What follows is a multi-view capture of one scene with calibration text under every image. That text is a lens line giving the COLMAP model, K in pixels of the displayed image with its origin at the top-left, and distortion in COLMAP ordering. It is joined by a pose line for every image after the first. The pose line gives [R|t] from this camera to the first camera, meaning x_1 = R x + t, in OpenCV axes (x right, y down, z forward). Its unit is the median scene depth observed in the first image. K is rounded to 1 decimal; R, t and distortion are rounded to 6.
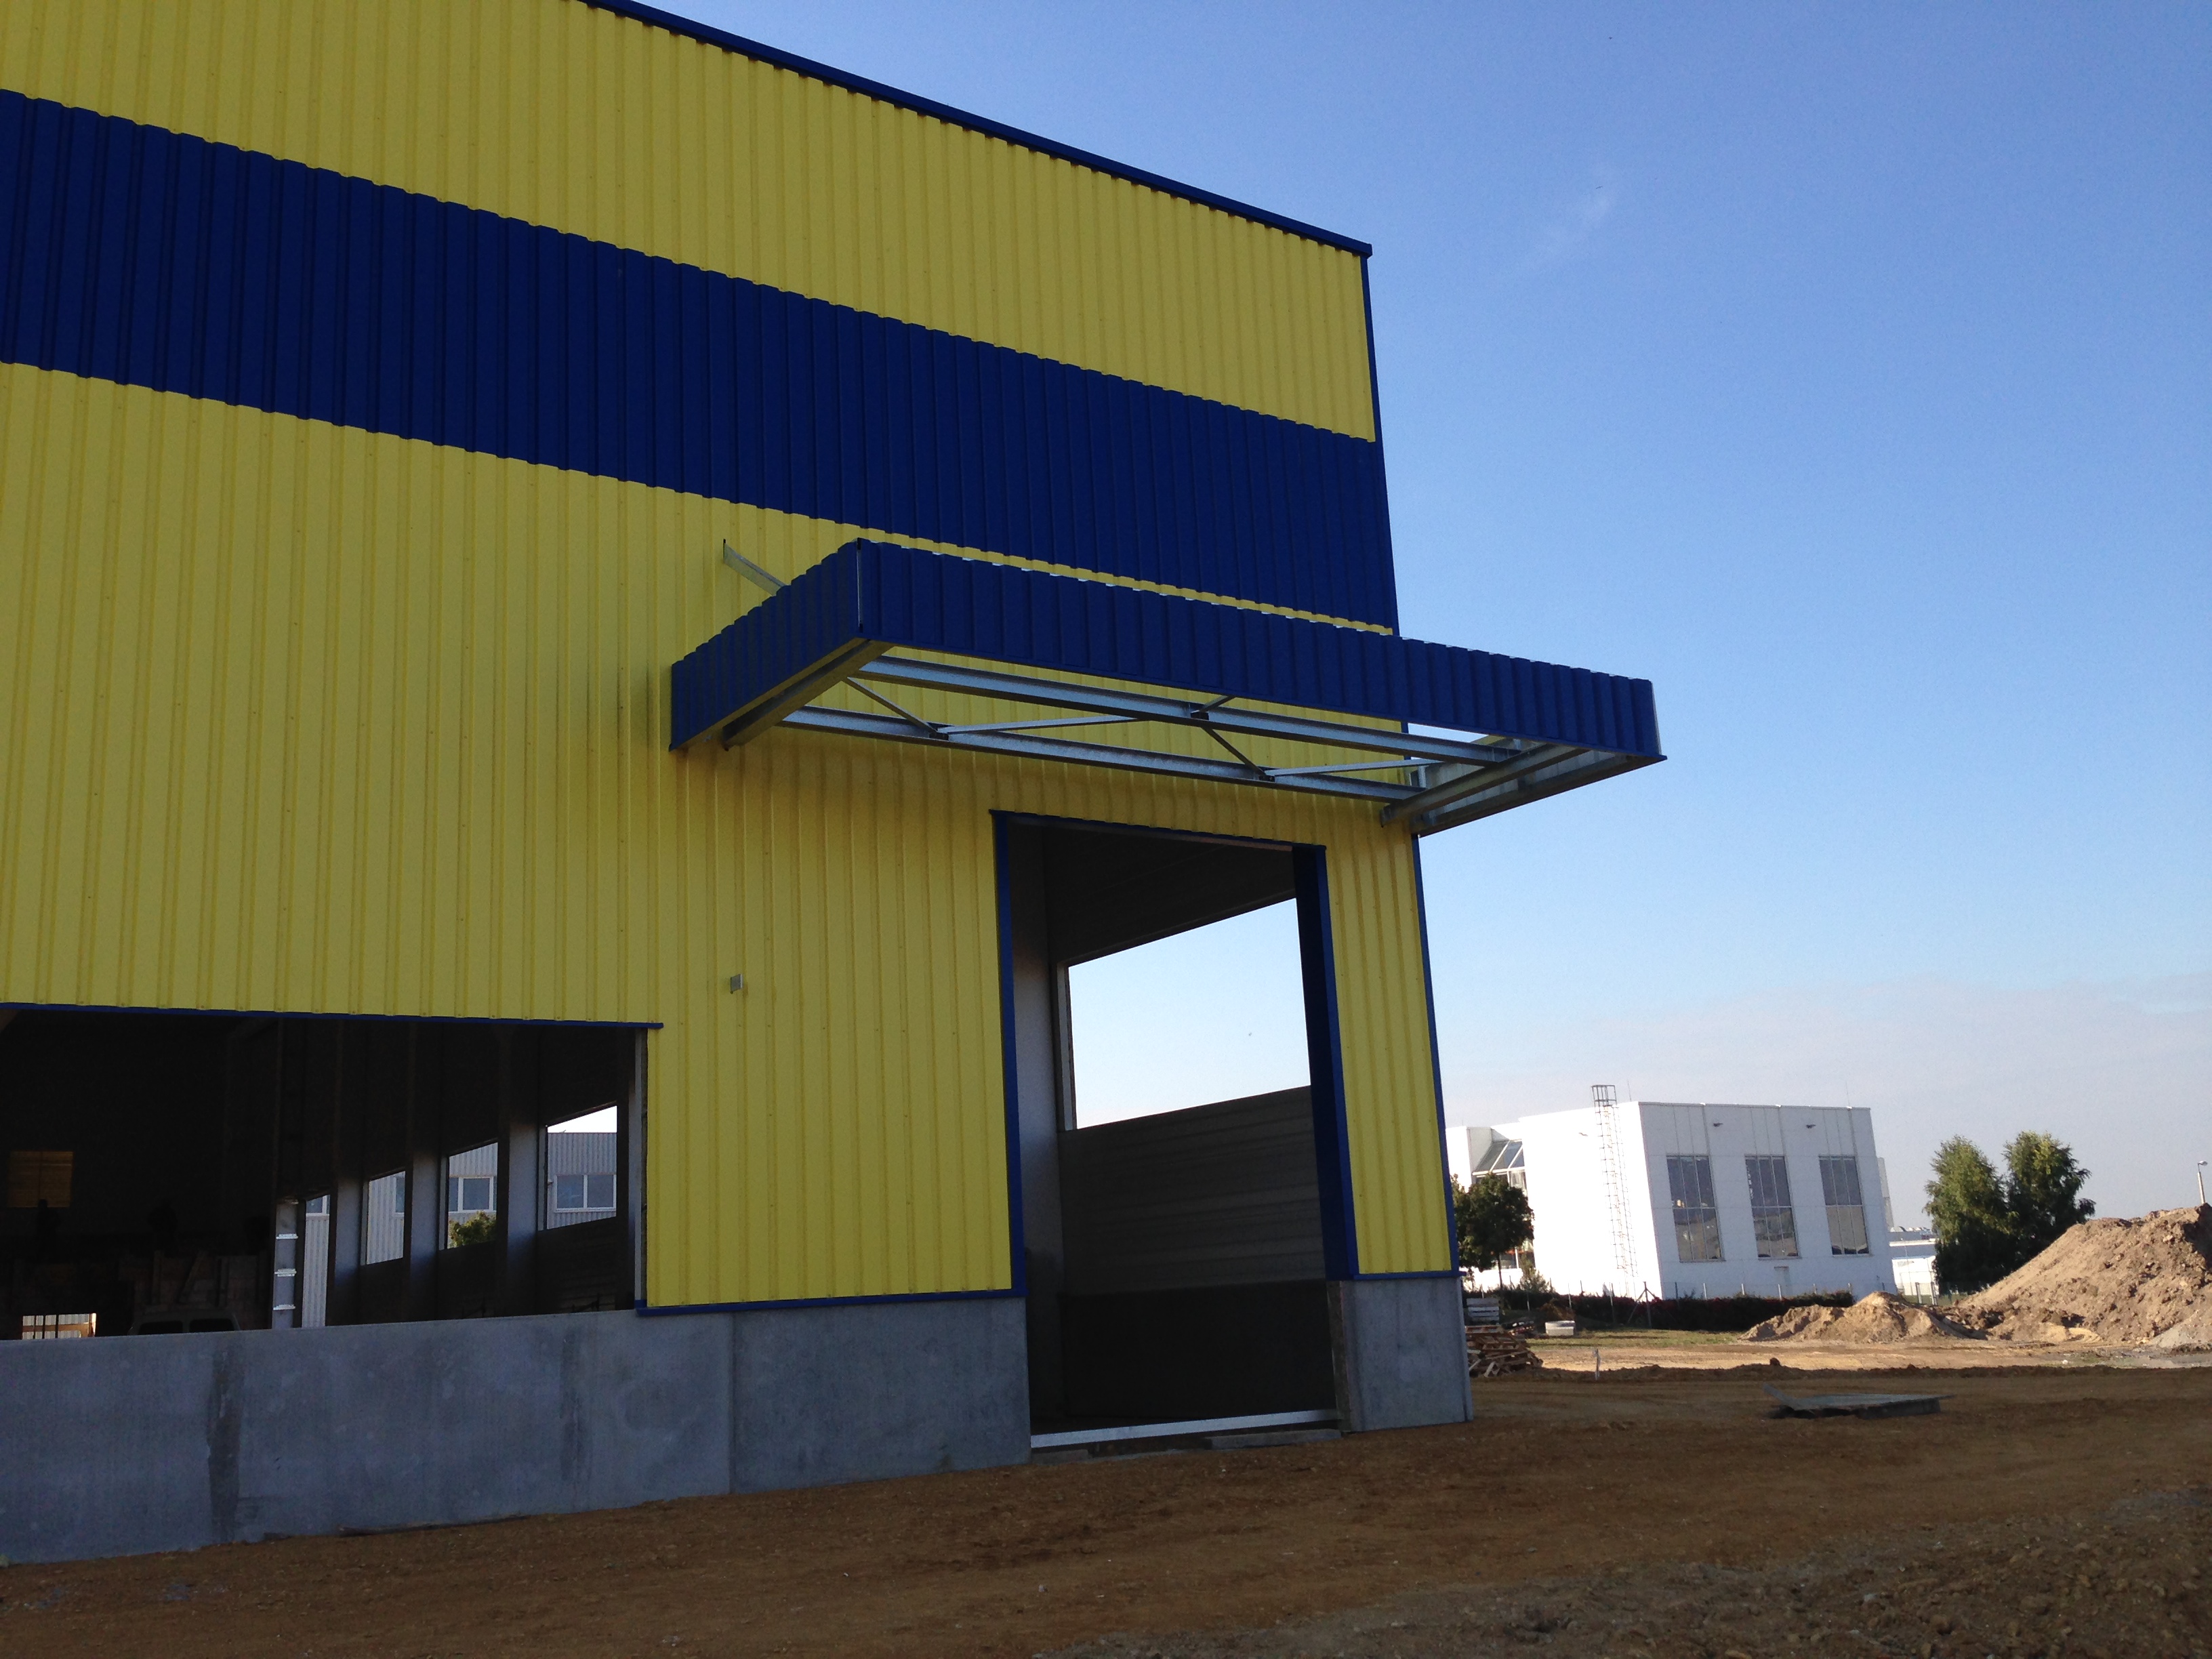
lens RADIAL K [[2097.9, 0, 1106.0], [0, 2097.9, 829.5], [0, 0, 1]] dist [-0.015628, -0.003598]
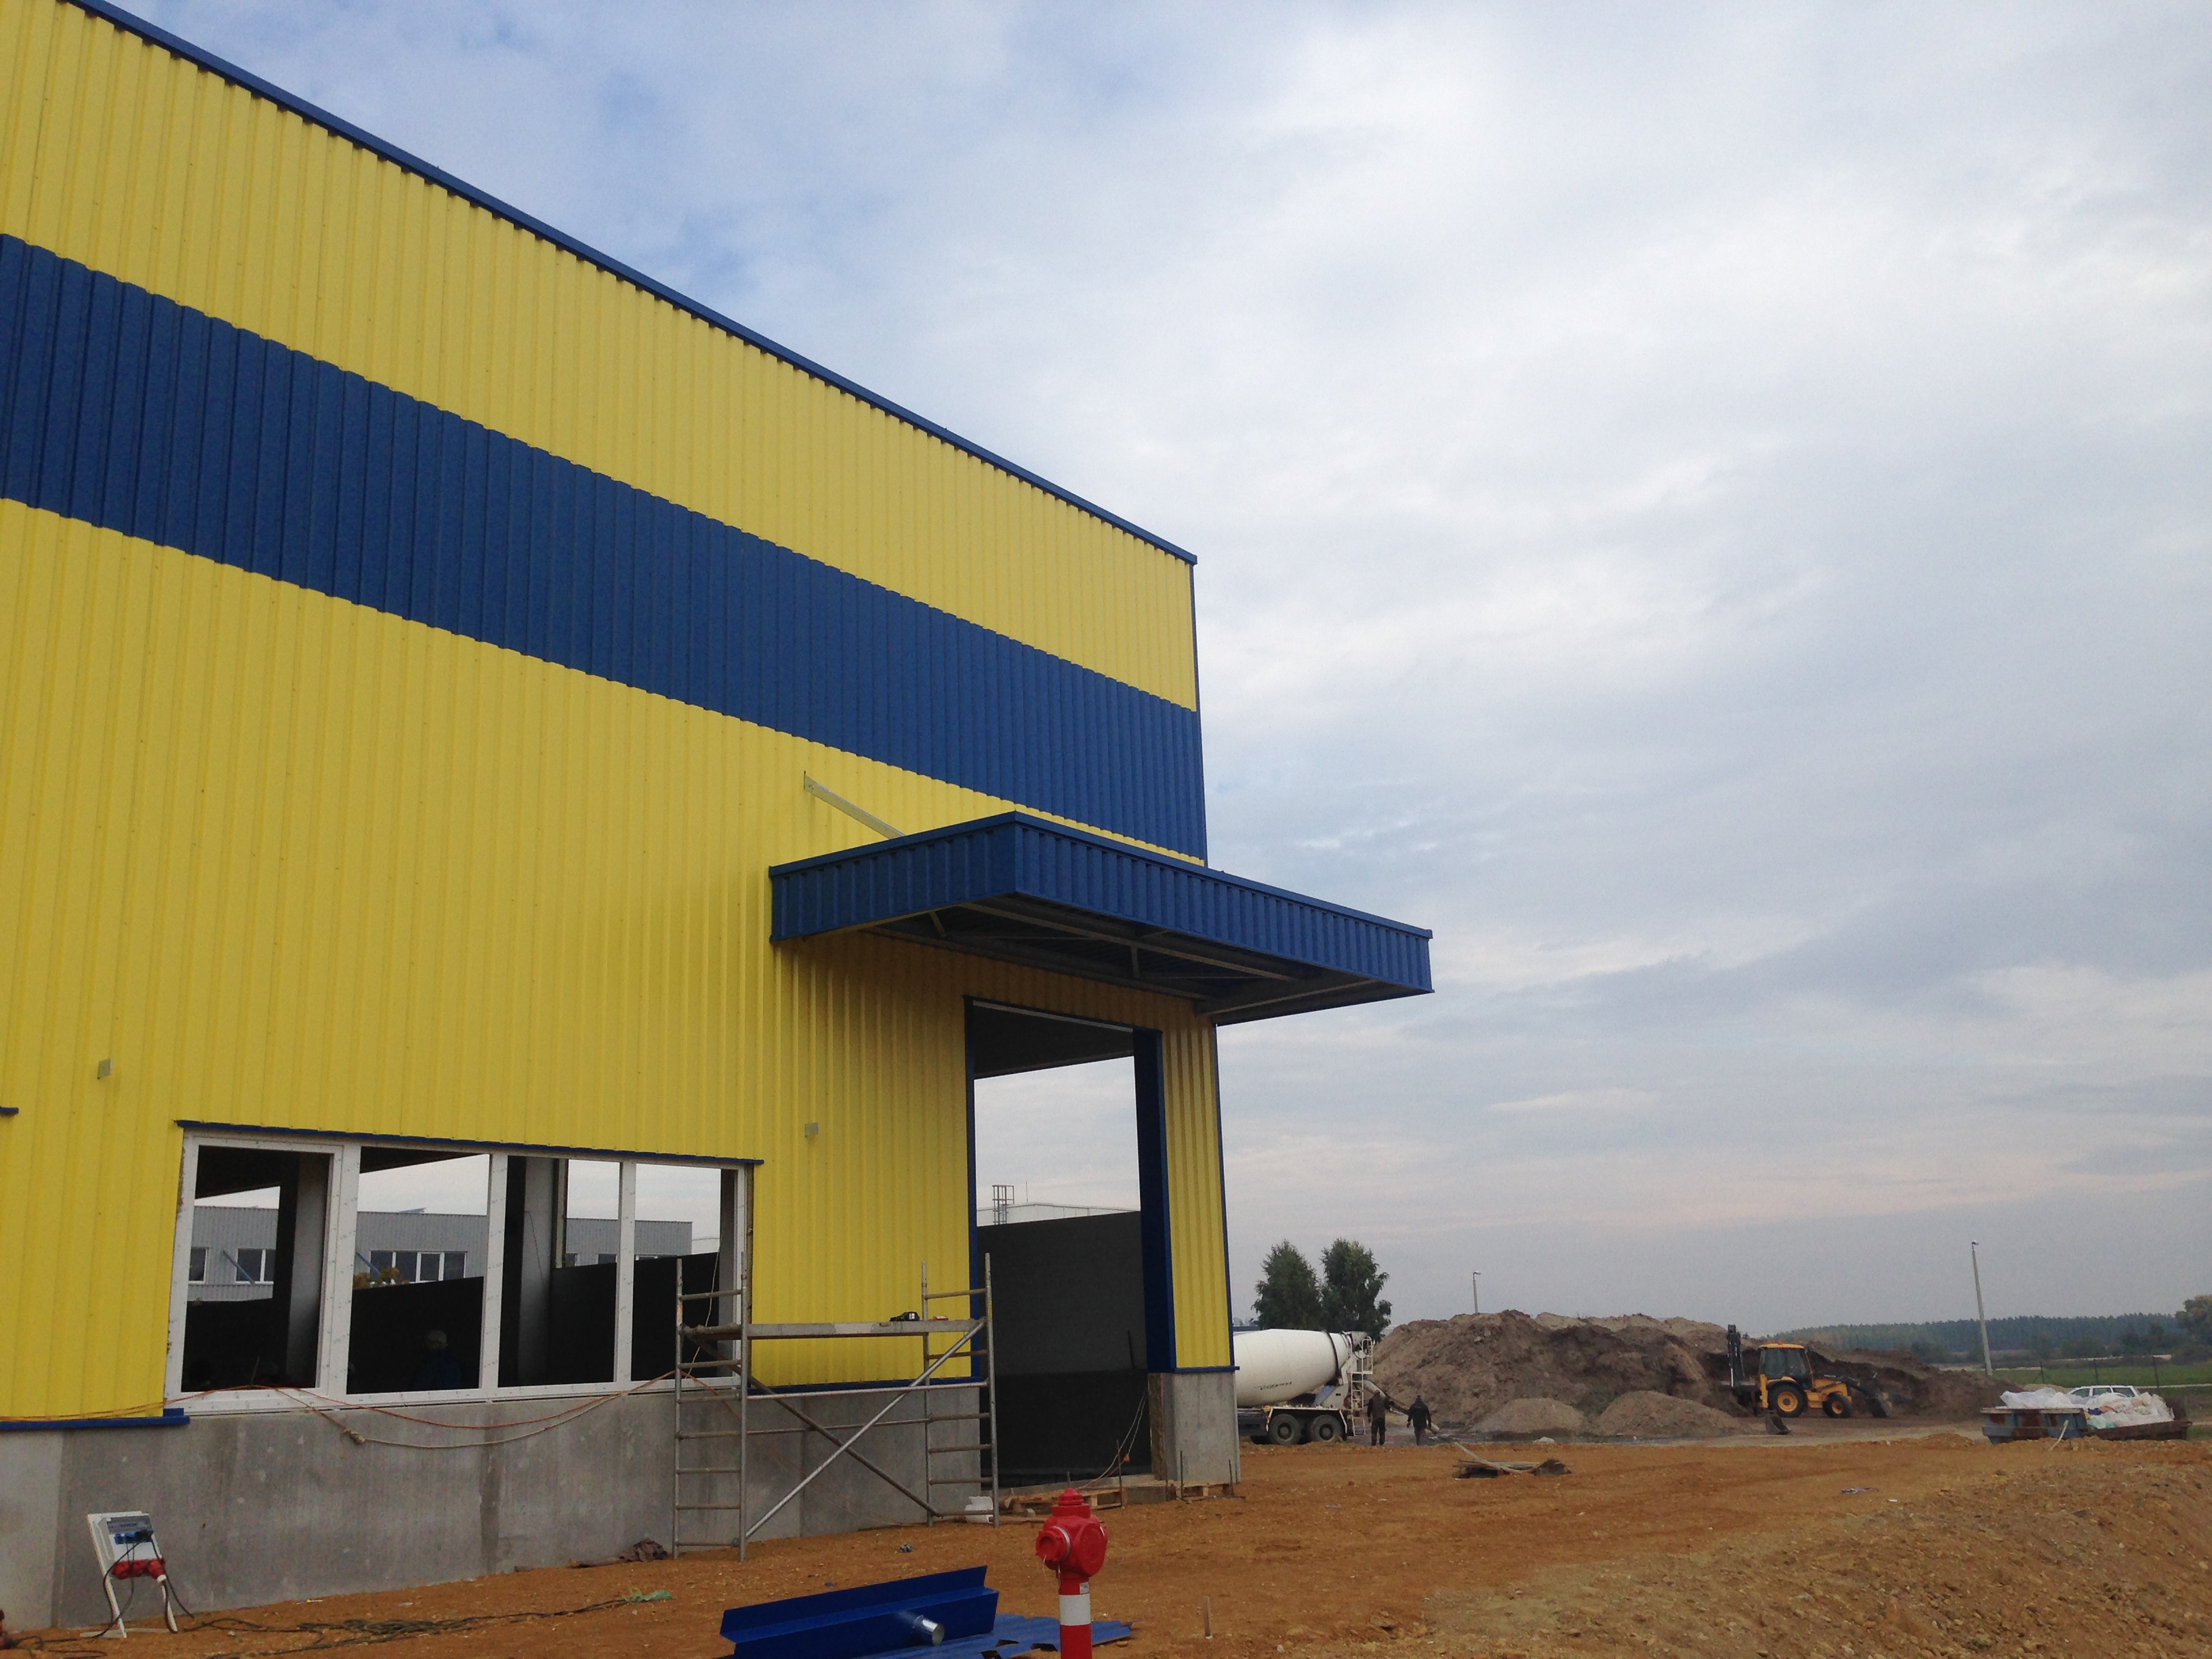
lens RADIAL K [[2081.9, 0, 1105.8], [0, 2081.9, 759.3], [0, 0, 1]] dist [0.005919, -0.177466]
pose [[0.946186, 0.103775, 0.306533, -0.323498], [-0.081864, 0.993137, -0.083528, -0.045226], [-0.313098, 0.053939, 0.948188, -0.203181]]
